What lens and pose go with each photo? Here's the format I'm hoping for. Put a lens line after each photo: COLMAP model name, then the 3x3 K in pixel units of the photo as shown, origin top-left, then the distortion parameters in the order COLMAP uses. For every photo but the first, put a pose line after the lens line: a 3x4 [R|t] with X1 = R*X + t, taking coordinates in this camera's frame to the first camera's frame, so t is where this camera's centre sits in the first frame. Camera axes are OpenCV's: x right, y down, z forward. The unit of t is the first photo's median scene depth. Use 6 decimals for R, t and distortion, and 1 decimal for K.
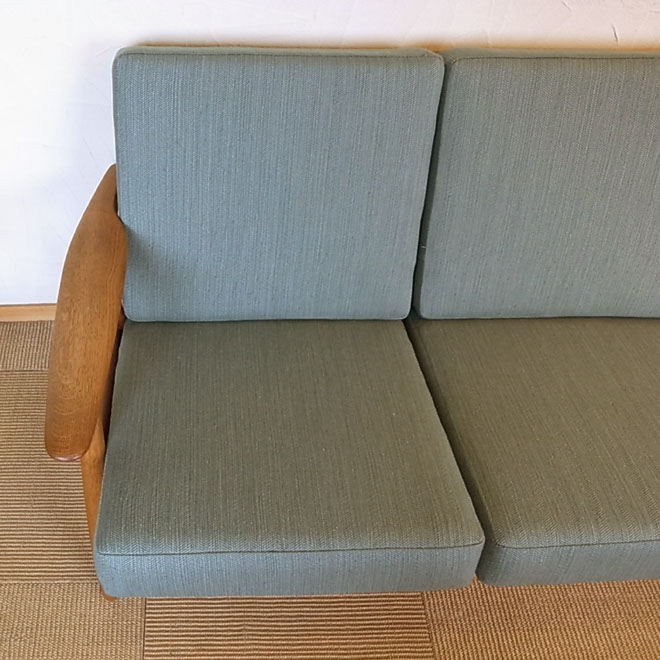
lens RADIAL K [[712.1, 0, 330.0], [0, 712.1, 330.0], [0, 0, 1]] dist [-0.060243, 0.000617]
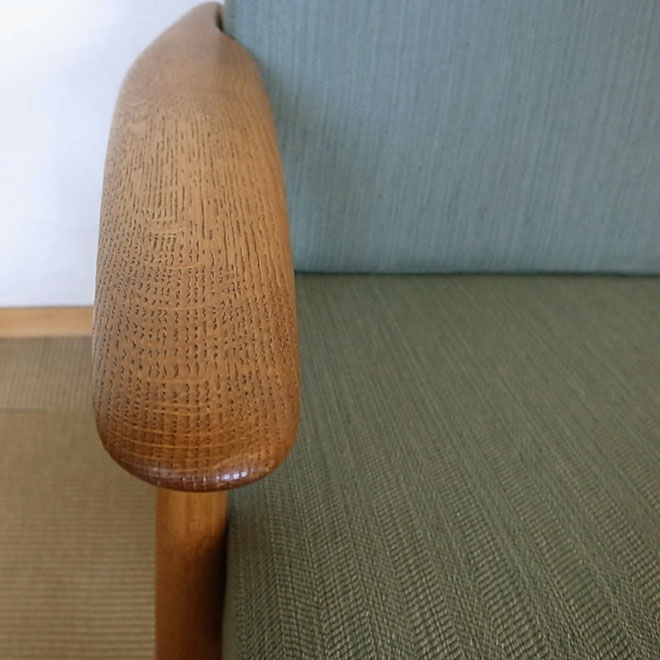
lens RADIAL K [[780.9, 0, 330.0], [0, 780.9, 330.0], [0, 0, 1]] dist [-0.069058, -0.001454]
pose [[0.999644, -0.008653, -0.025229, -0.212418], [0.004956, 0.989701, -0.143062, 0.110822], [0.026207, 0.142886, 0.989392, 0.495812]]
